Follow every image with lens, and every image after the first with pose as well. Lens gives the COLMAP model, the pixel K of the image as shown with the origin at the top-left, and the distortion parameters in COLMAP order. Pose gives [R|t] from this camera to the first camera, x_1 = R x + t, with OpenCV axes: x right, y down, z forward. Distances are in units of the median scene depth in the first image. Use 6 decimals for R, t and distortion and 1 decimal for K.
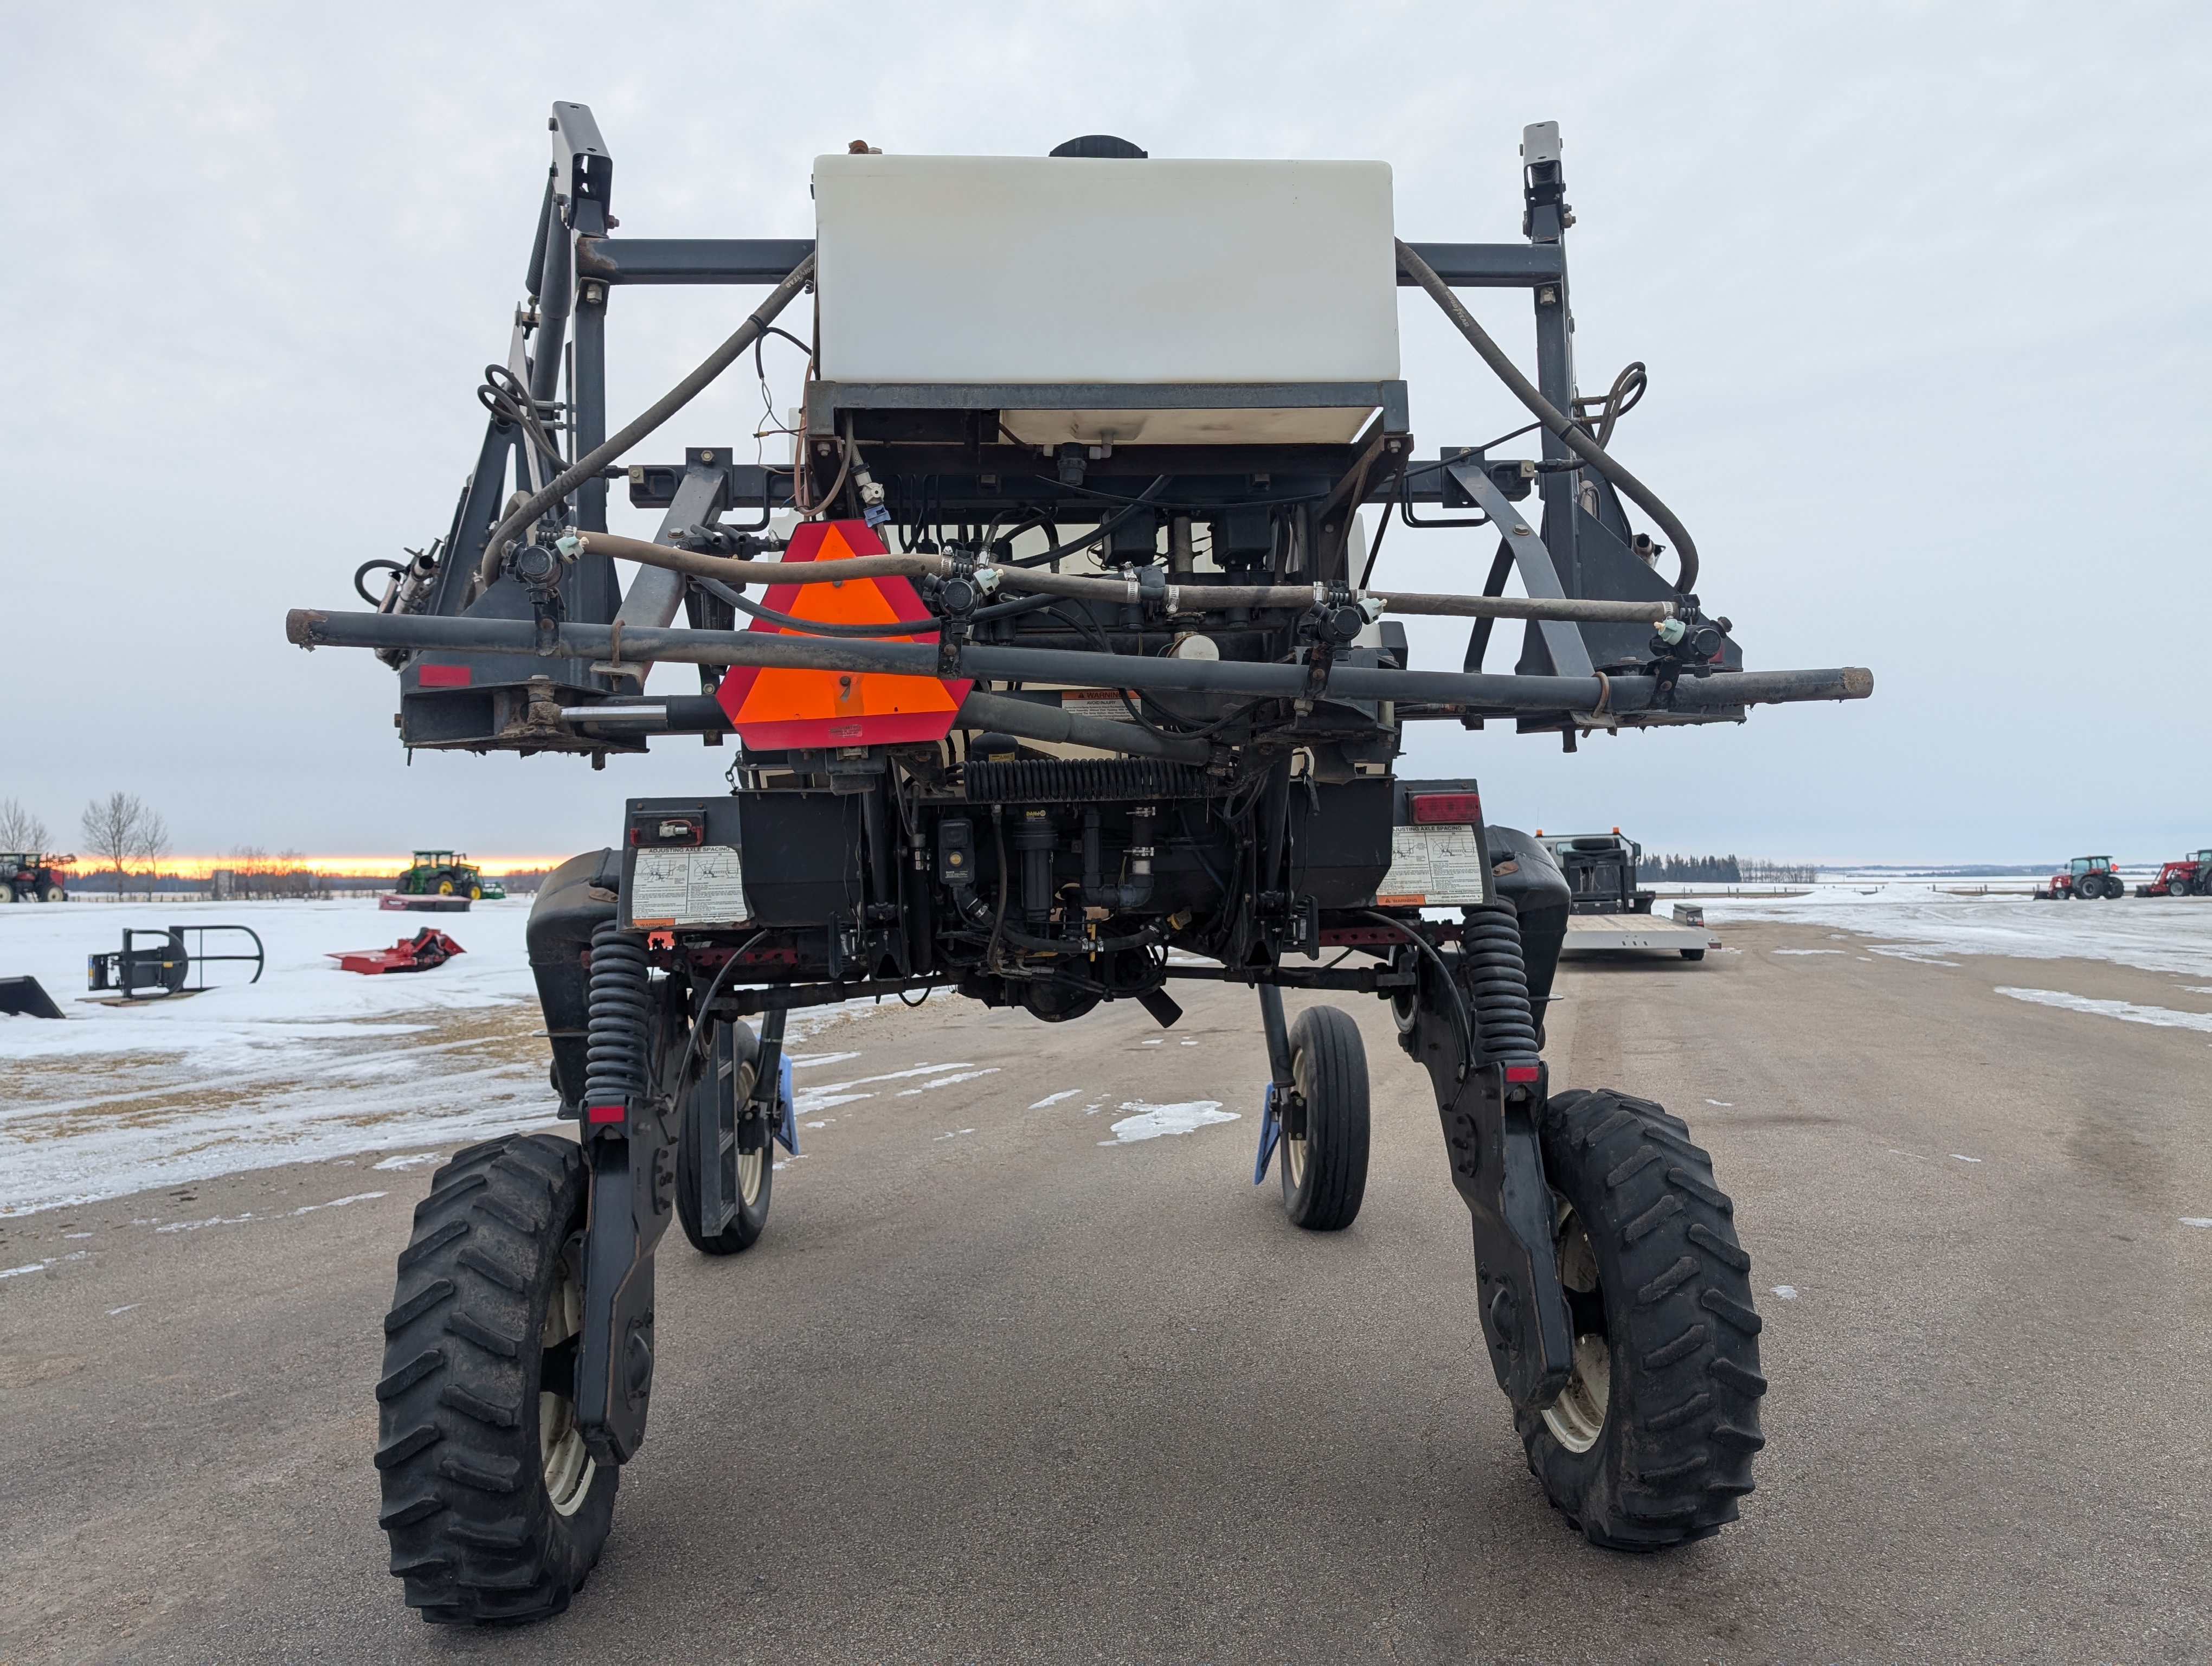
lens RADIAL K [[1575.2, 0, 1097.9], [0, 1575.2, 846.8], [0, 0, 1]] dist [0.021275, -0.014089]
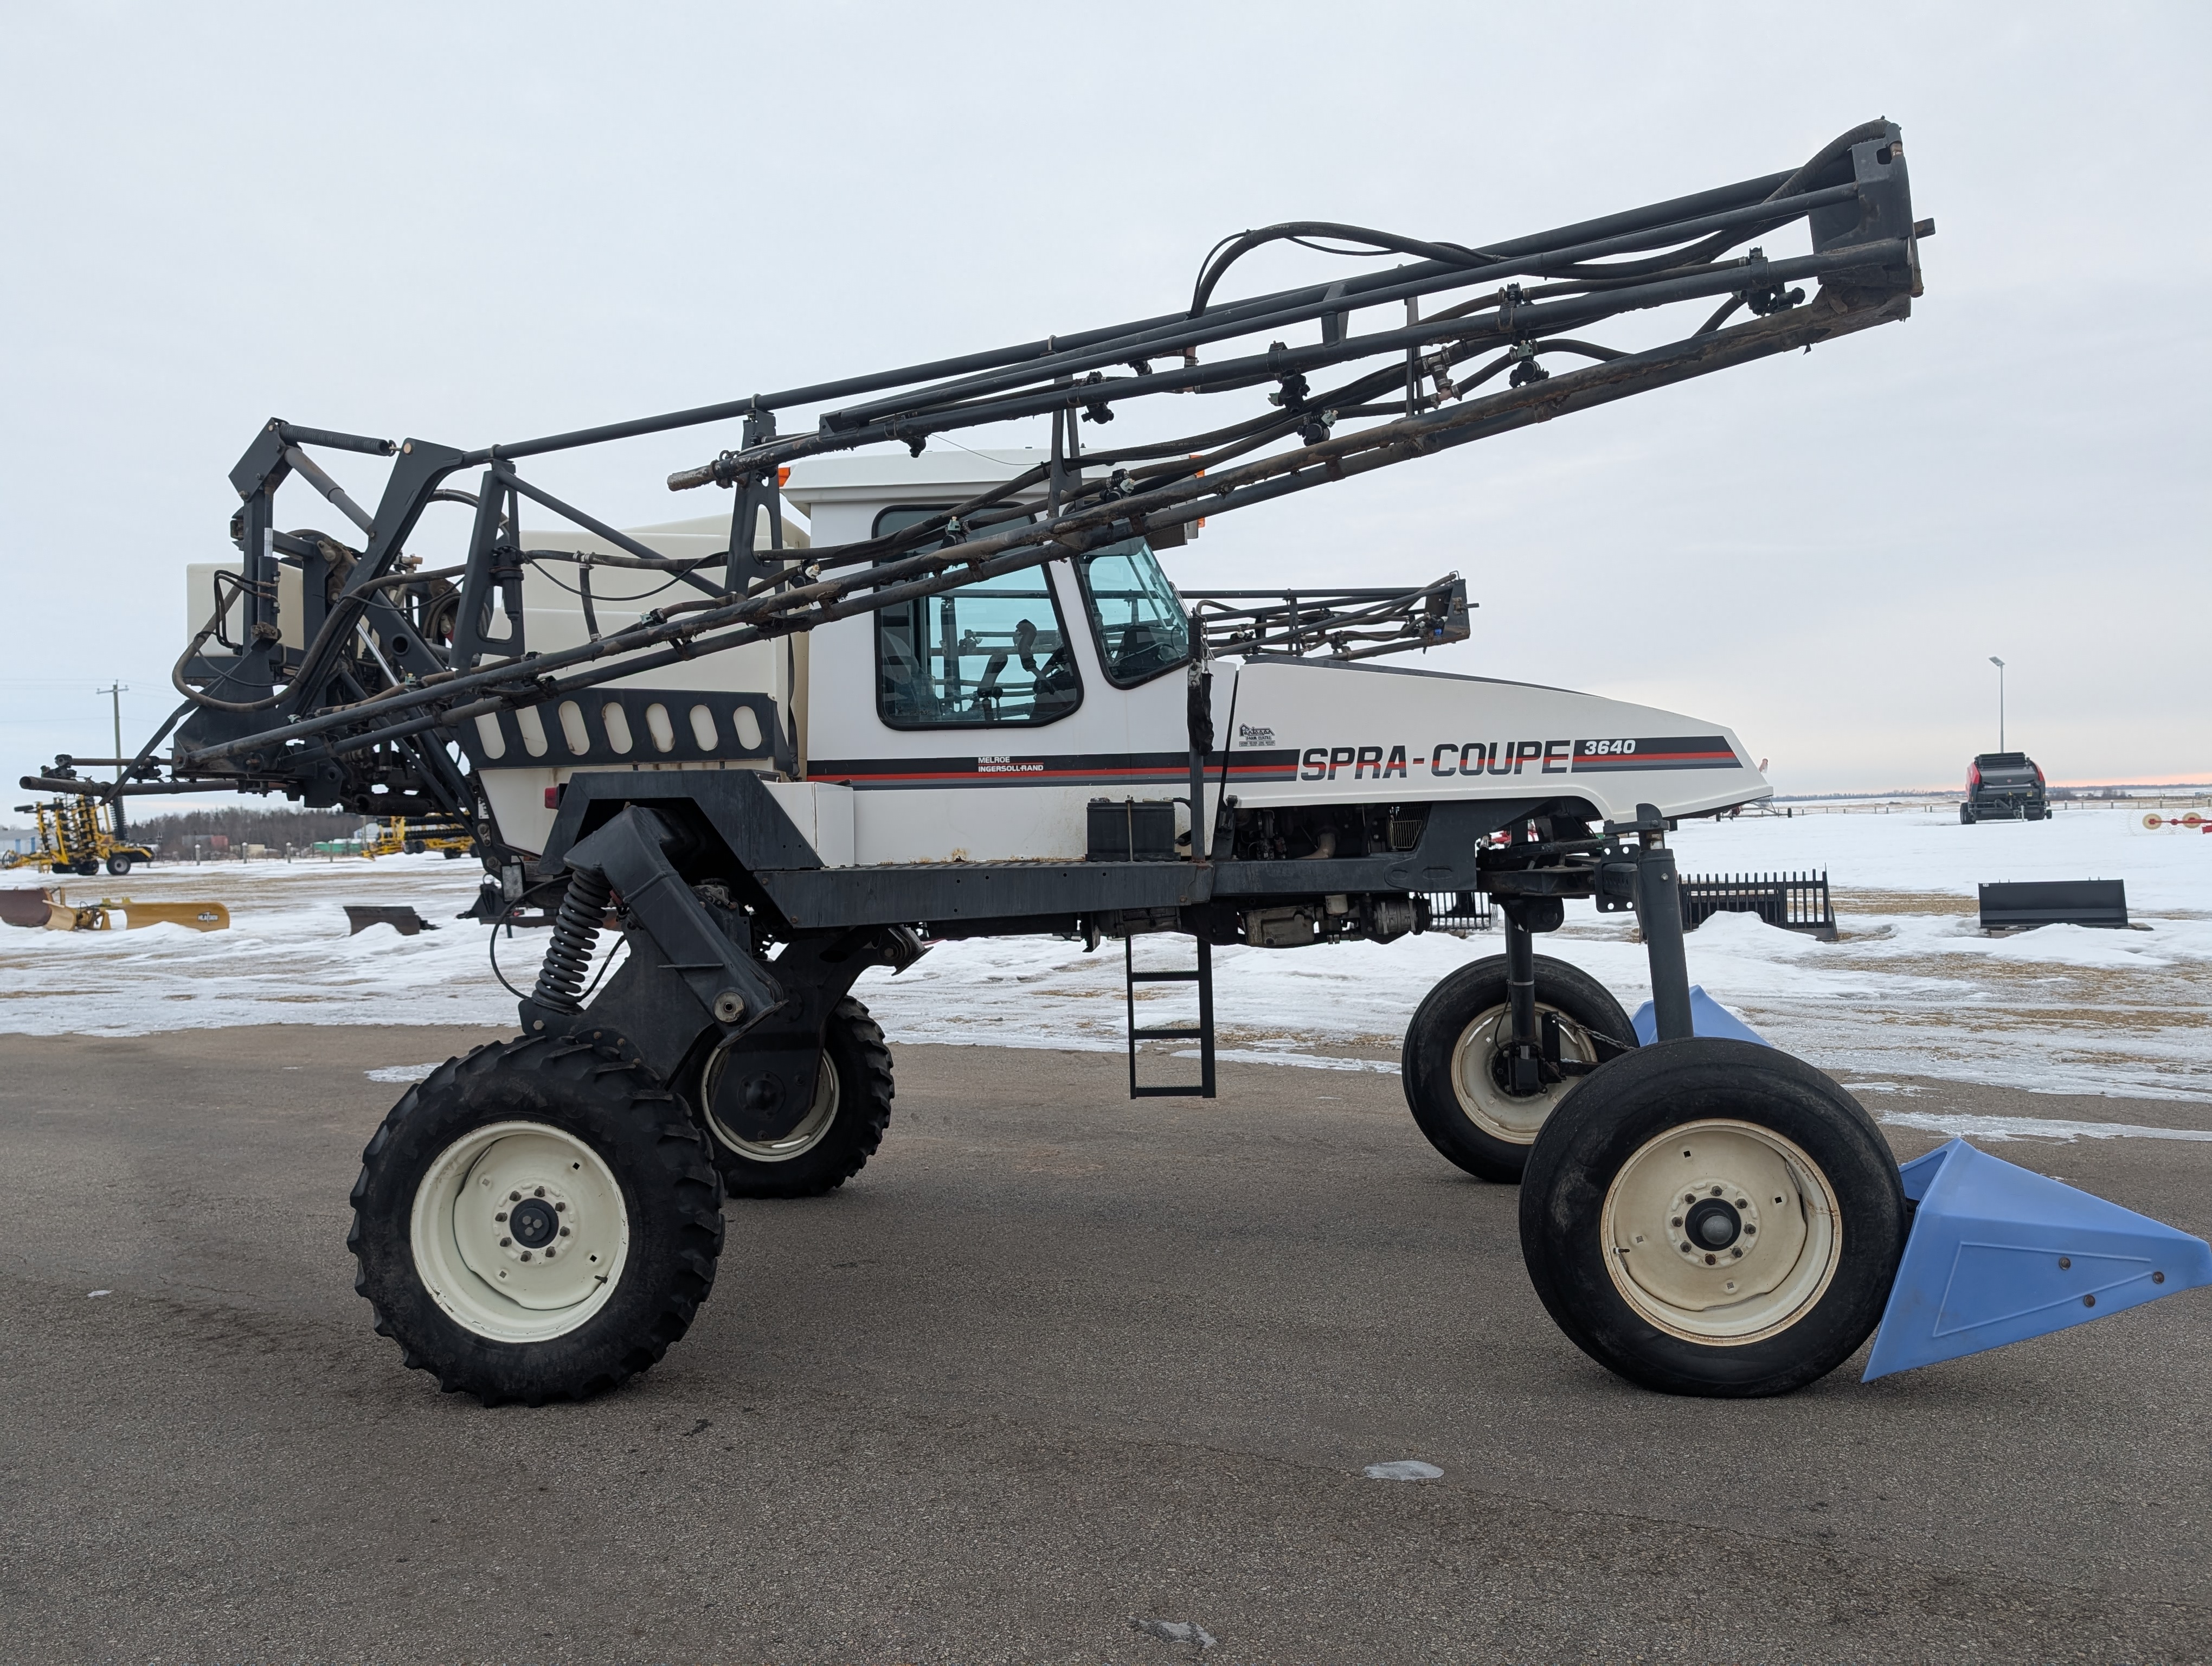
lens RADIAL K [[1568.2, 0, 1094.9], [0, 1568.2, 856.6], [0, 0, 1]] dist [0.015654, -0.003825]
pose [[-0.138131, 0.037385, -0.989708, 1.513206], [0.053468, 0.998112, 0.030240, 0.008053], [0.988970, -0.048741, -0.139869, 1.688241]]
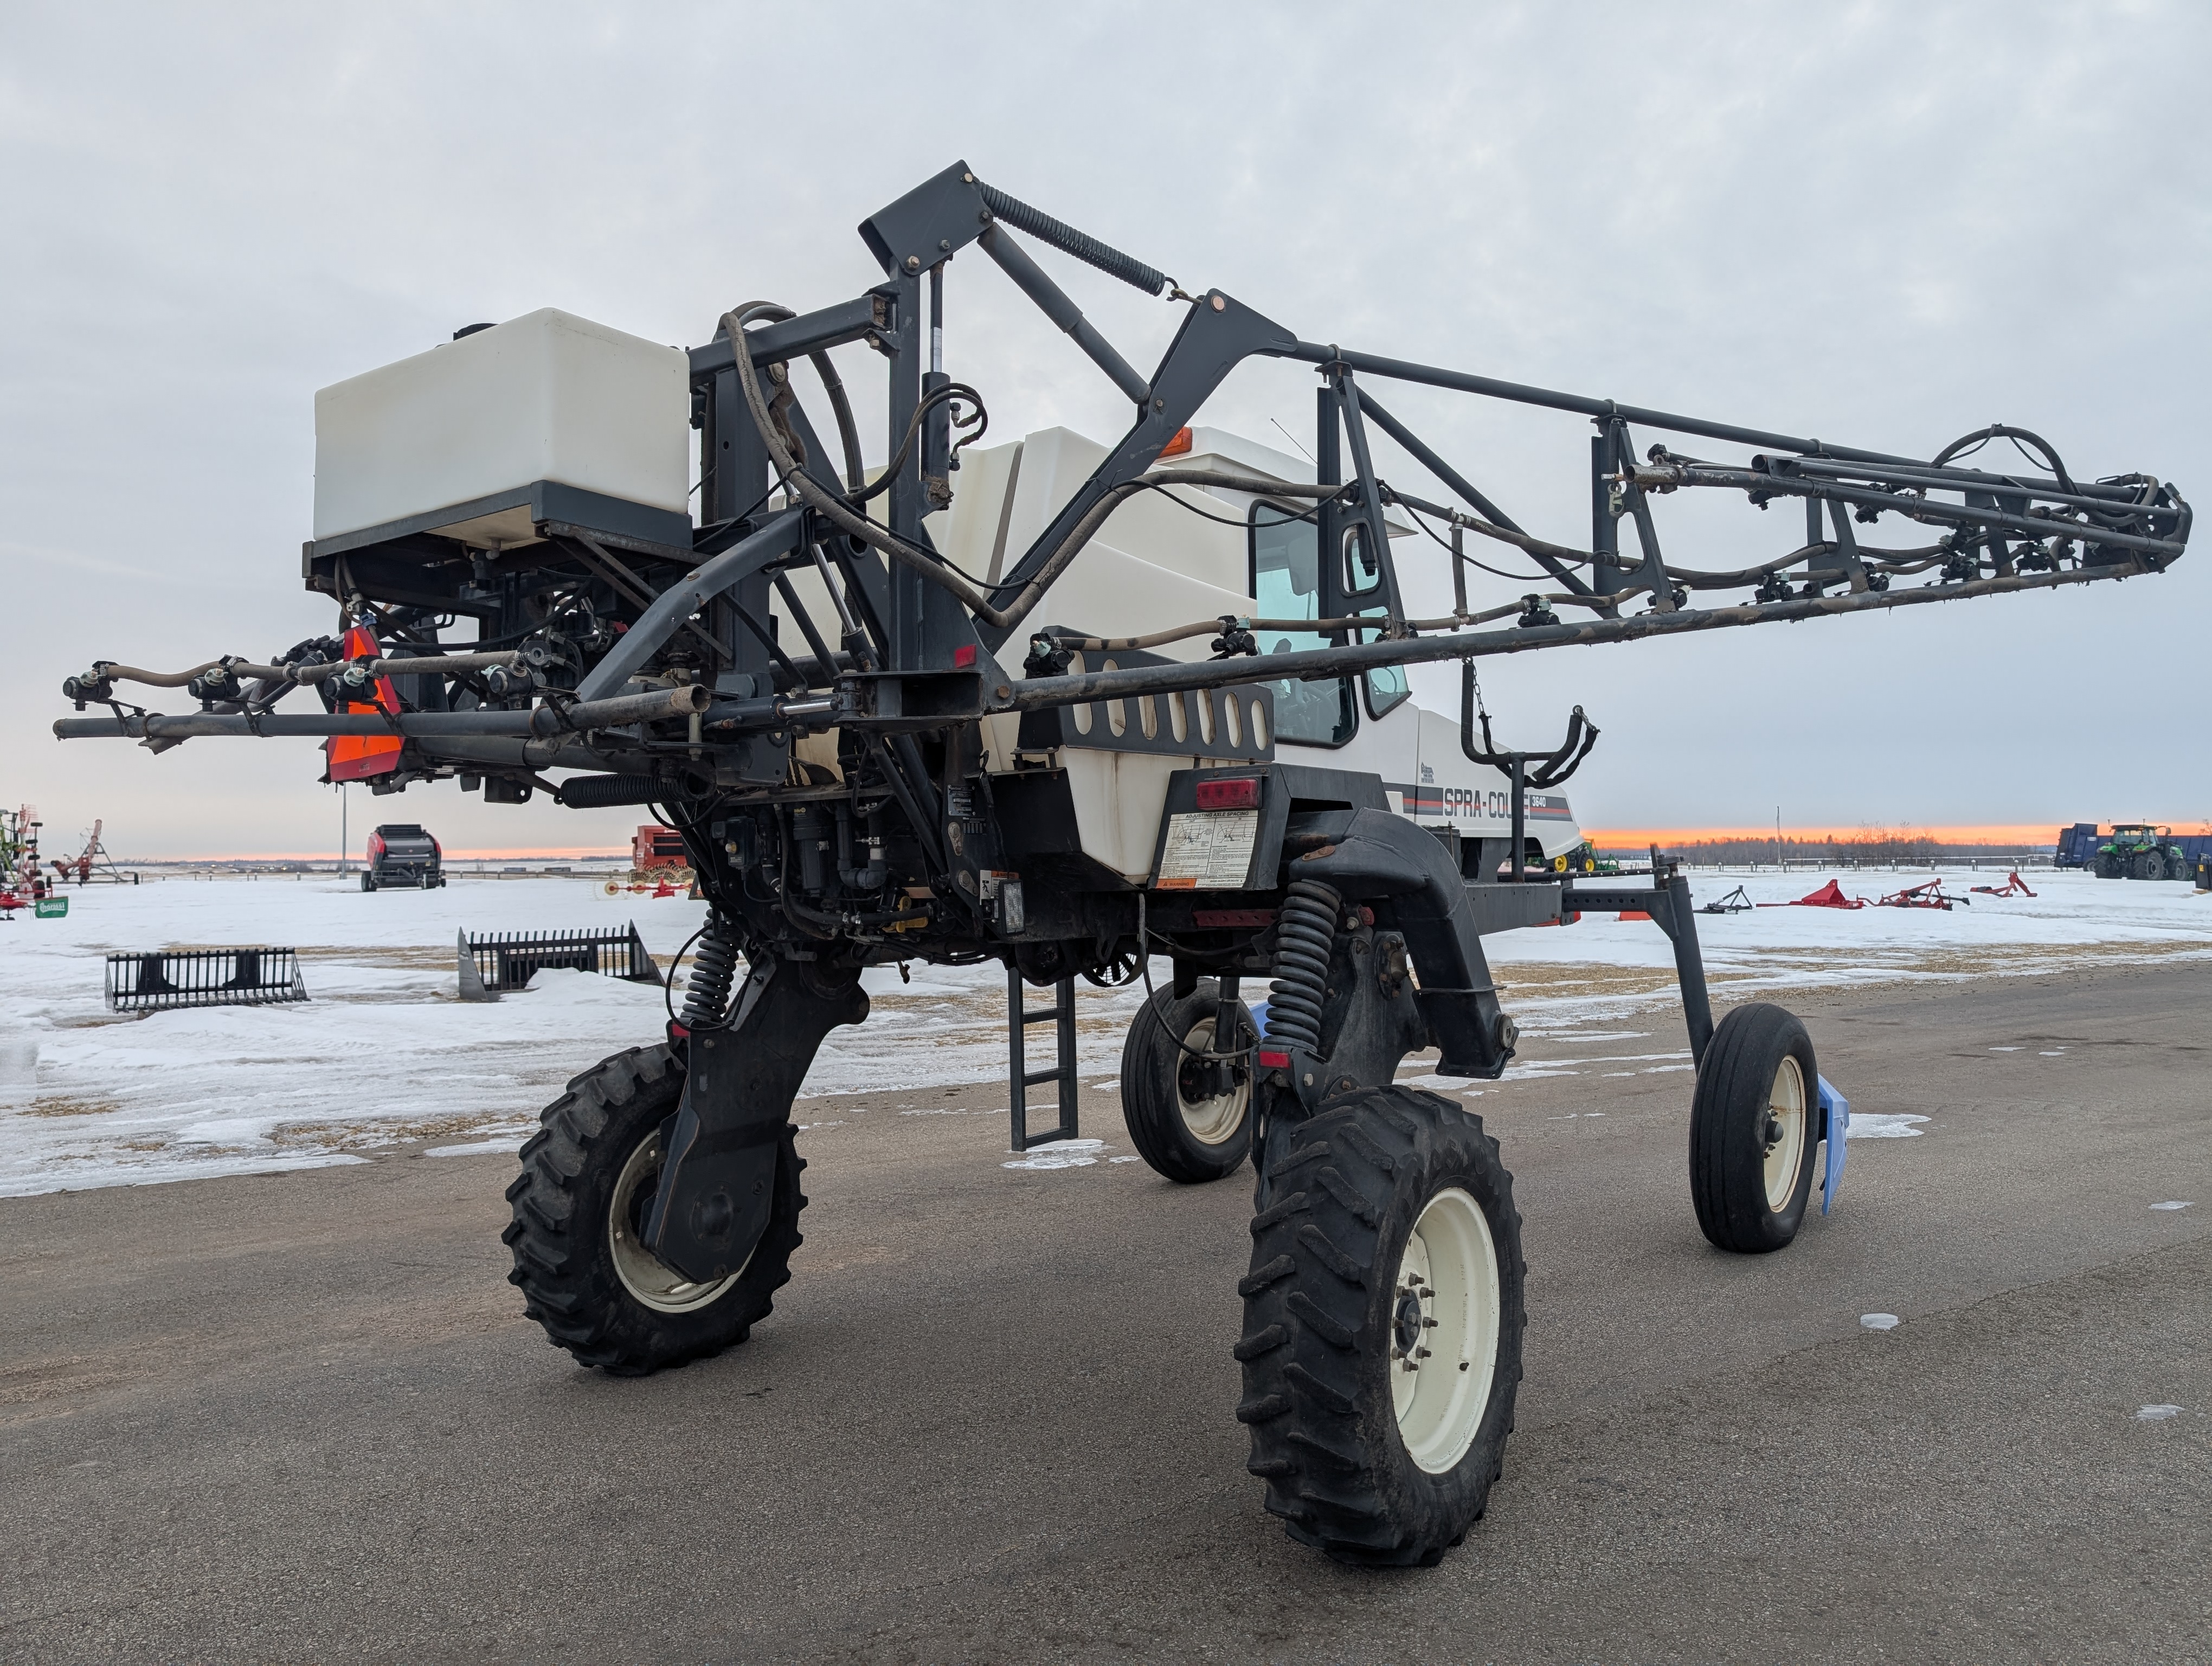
lens RADIAL K [[1575.2, 0, 1097.9], [0, 1575.2, 846.8], [0, 0, 1]] dist [0.021275, -0.014089]
pose [[0.767032, -0.000658, -0.641609, 0.846130], [0.015559, 0.999724, 0.017574, -0.010010], [0.641421, -0.023463, 0.766830, 0.174135]]
